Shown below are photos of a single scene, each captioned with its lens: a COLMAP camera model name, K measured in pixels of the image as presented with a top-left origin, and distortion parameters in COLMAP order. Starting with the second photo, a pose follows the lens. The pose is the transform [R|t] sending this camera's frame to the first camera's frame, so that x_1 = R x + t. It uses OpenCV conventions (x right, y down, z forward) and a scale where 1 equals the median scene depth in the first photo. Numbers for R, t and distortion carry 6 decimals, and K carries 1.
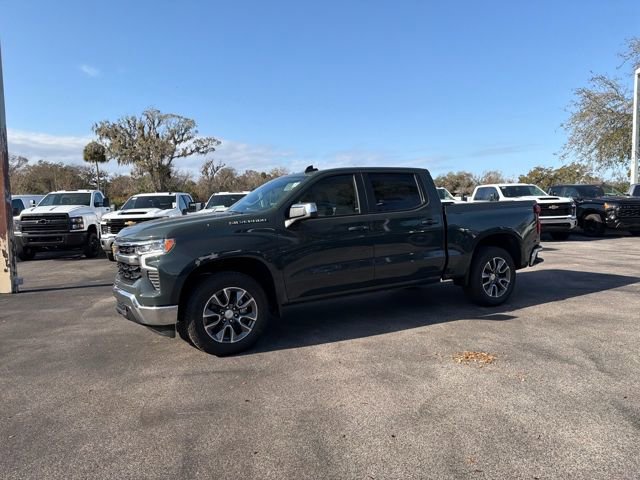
lens RADIAL K [[454.7, 0, 318.5], [0, 454.7, 227.2], [0, 0, 1]] dist [0.037509, -0.043709]
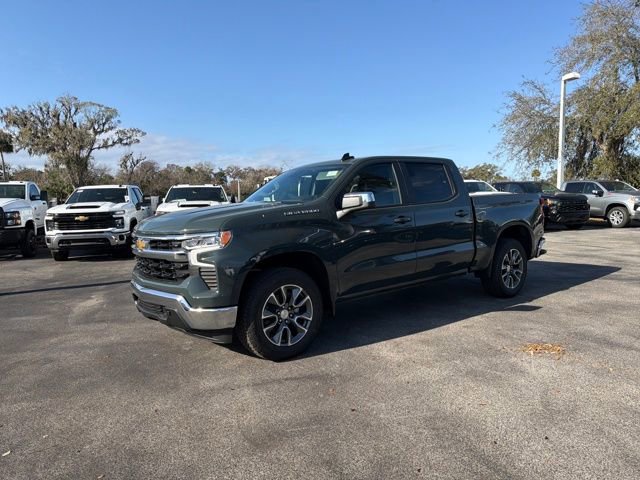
lens RADIAL K [[454.7, 0, 312.1], [0, 454.7, 228.1], [0, 0, 1]] dist [0.037509, -0.043709]
pose [[0.986539, -0.005994, 0.163414, -0.228351], [0.004553, 0.999947, 0.009193, 0.009329], [-0.163460, -0.008325, 0.986515, 0.081070]]
